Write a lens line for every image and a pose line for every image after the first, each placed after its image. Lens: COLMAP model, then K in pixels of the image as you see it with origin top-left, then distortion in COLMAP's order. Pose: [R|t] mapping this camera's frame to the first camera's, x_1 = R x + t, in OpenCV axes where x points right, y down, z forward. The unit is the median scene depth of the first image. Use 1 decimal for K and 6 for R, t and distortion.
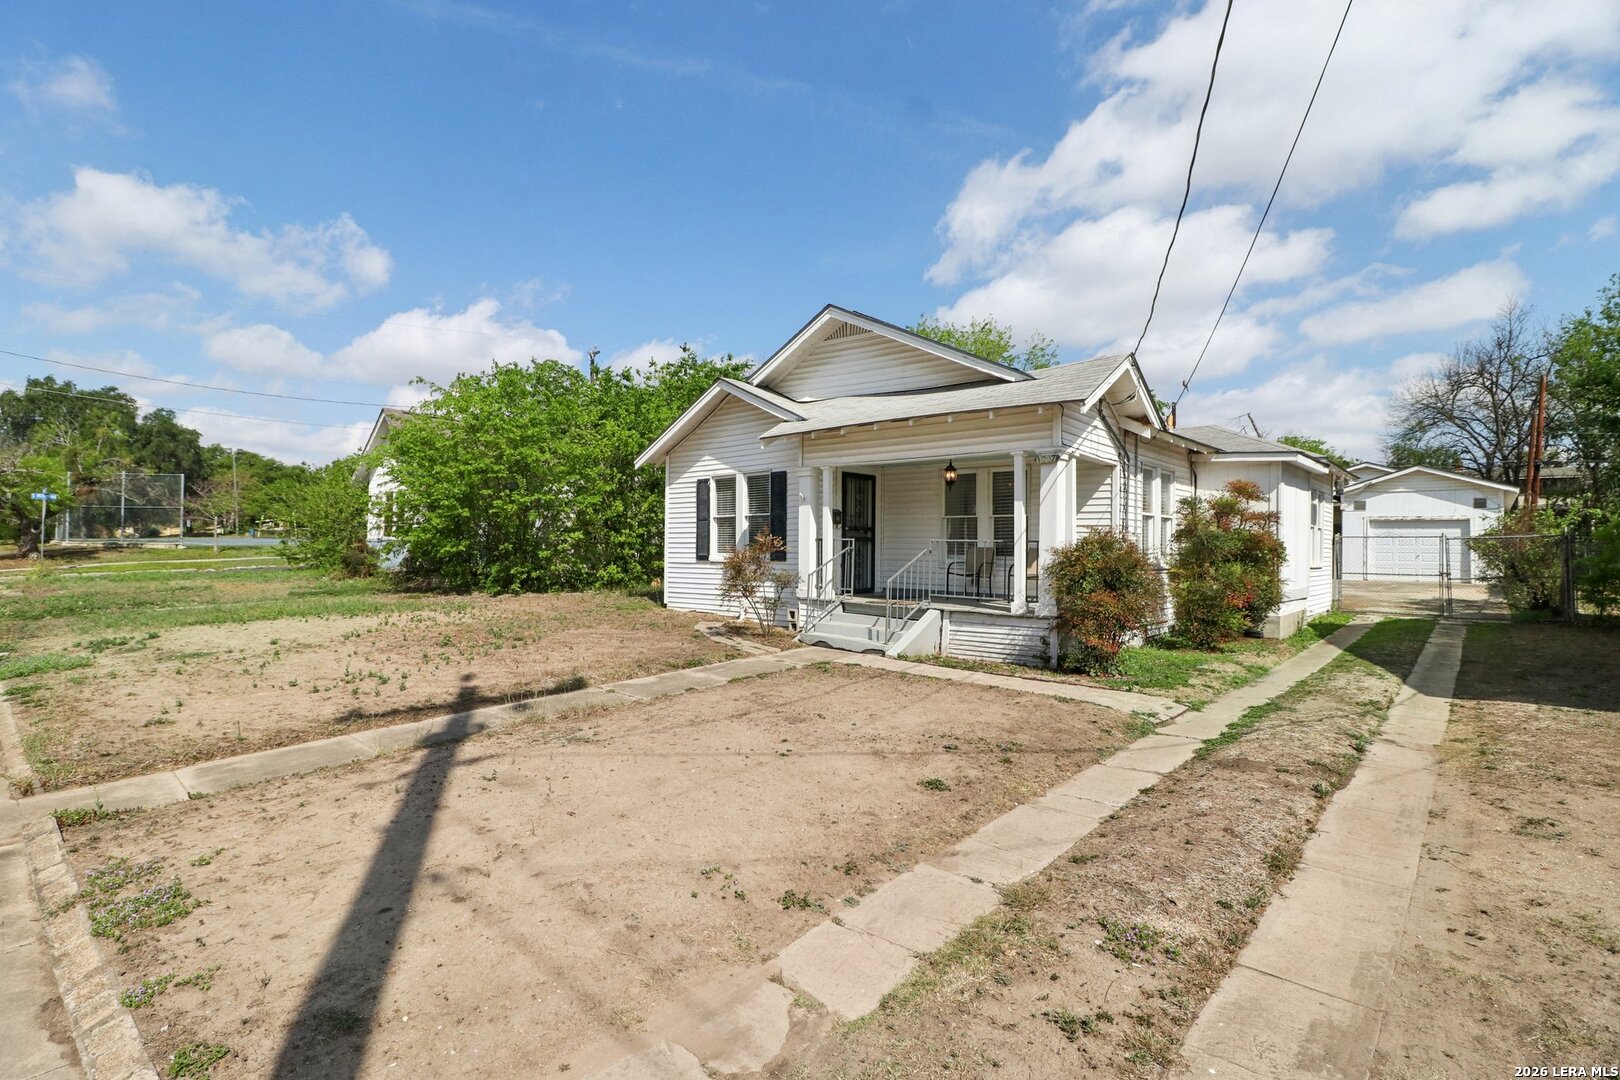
lens RADIAL K [[807.6, 0, 836.4], [0, 807.6, 543.8], [0, 0, 1]] dist [-0.000188, -0.000487]
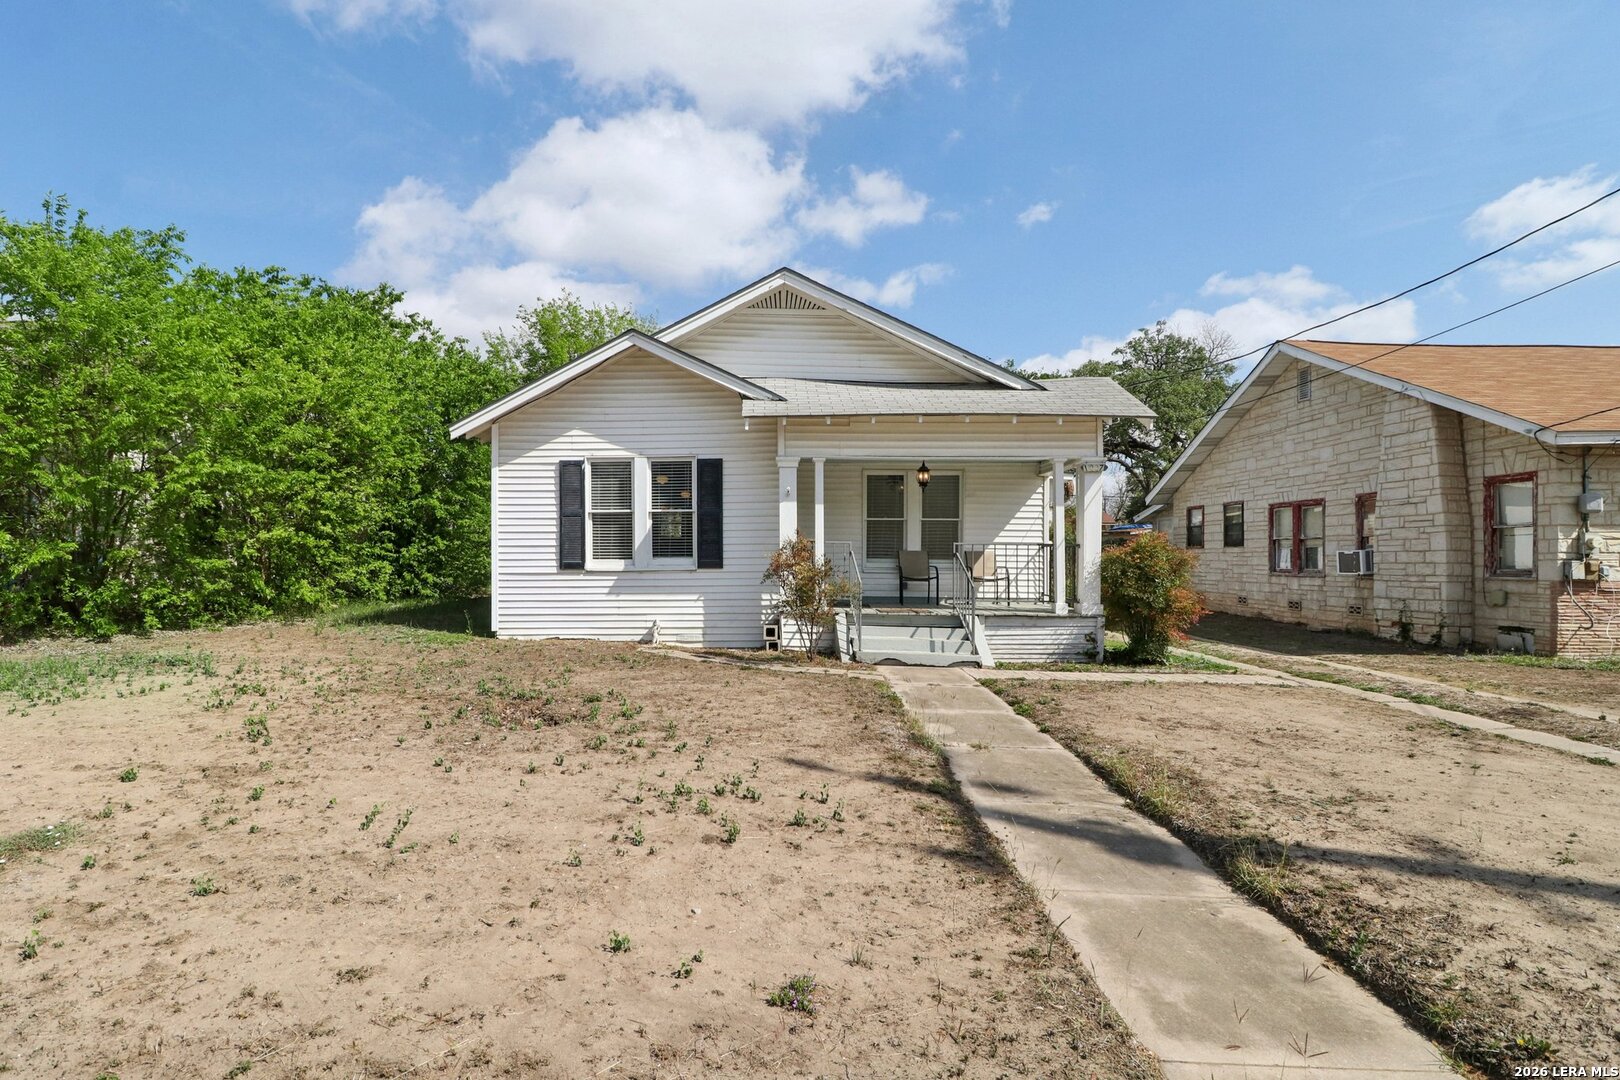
lens RADIAL K [[798.2, 0, 774.9], [0, 798.2, 557.4], [0, 0, 1]] dist [-0.001653, -0.000616]
pose [[0.756961, -0.007770, 0.653414, -0.584794], [0.001355, 0.999946, 0.010321, 0.001795], [-0.653459, -0.006927, 0.756930, 0.372951]]
